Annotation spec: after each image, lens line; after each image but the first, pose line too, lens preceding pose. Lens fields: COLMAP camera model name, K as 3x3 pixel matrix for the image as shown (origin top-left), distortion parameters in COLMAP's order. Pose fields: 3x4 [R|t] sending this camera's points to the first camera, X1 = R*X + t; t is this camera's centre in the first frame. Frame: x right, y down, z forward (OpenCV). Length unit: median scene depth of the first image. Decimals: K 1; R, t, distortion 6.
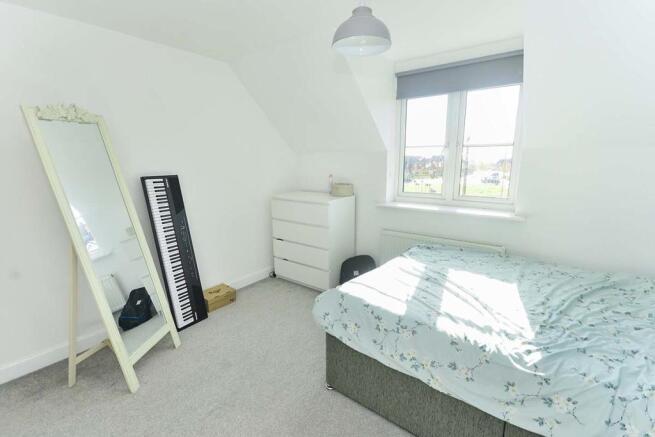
lens RADIAL K [[295.7, 0, 327.5], [0, 295.7, 218.5], [0, 0, 1]] dist [0.001837, -0.009883]
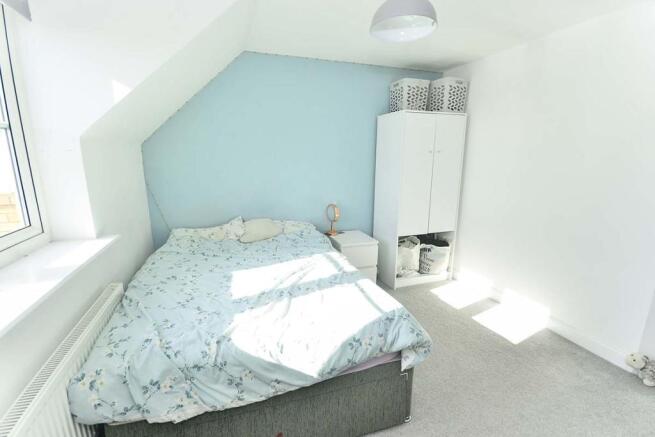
lens RADIAL K [[295.7, 0, 327.5], [0, 295.7, 218.5], [0, 0, 1]] dist [0.001837, -0.009883]
pose [[-0.846084, -0.109552, 0.521671, -0.182921], [0.098069, 0.929957, 0.354349, -0.310916], [-0.523951, 0.350969, -0.776077, 1.671988]]
